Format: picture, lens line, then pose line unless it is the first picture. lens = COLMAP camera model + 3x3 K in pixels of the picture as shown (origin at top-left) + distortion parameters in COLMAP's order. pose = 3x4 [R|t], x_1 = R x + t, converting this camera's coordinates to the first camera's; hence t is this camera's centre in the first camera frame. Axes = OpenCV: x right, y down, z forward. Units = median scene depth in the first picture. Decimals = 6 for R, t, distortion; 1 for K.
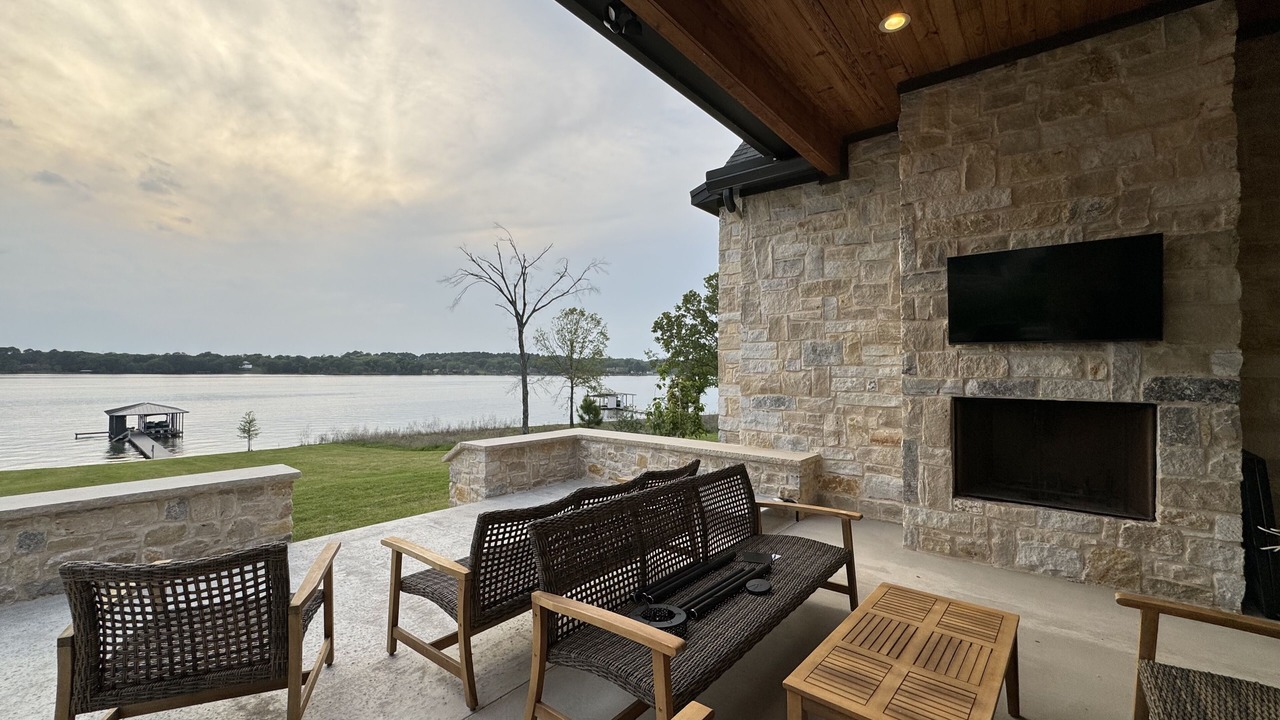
lens RADIAL K [[509.4, 0, 643.9], [0, 509.4, 355.6], [0, 0, 1]] dist [0.001143, -0.000170]
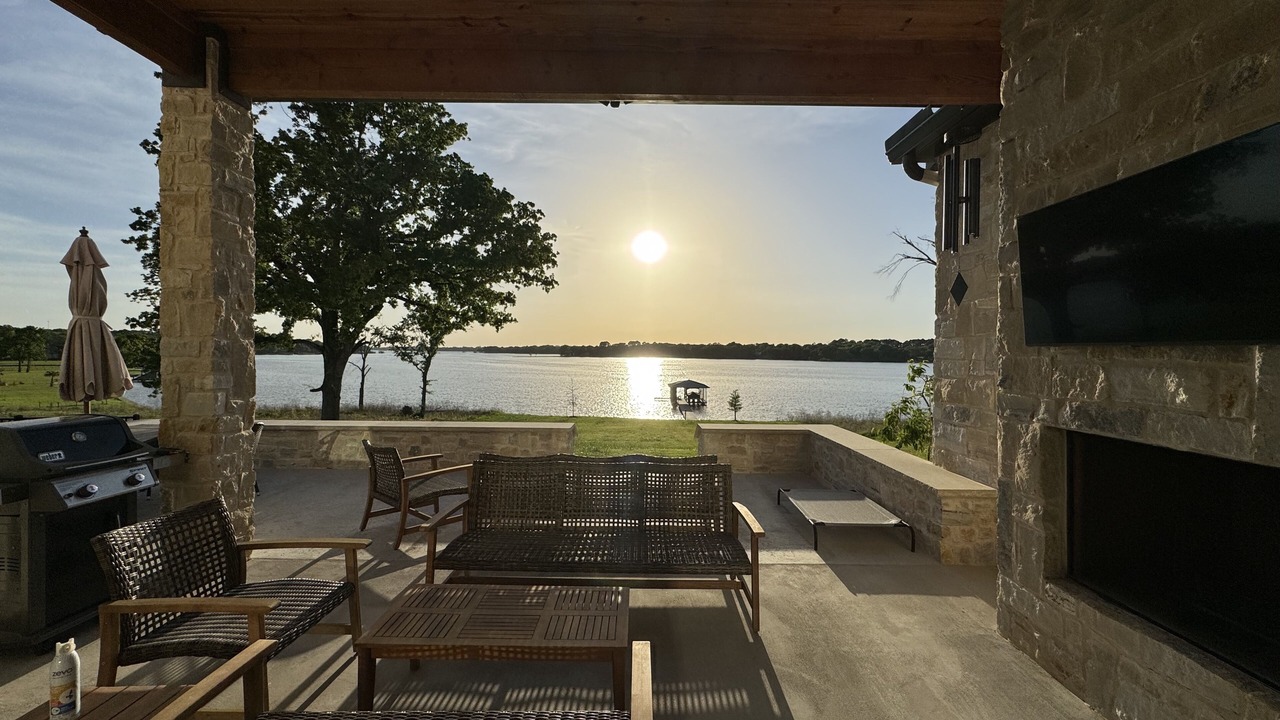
lens RADIAL K [[509.4, 0, 640.5], [0, 509.4, 358.3], [0, 0, 1]] dist [0.001143, -0.000170]
pose [[0.628778, 0.005689, -0.777564, 0.790352], [0.018584, 0.999578, 0.022341, -0.030827], [0.777363, -0.028498, 0.628407, 0.183729]]
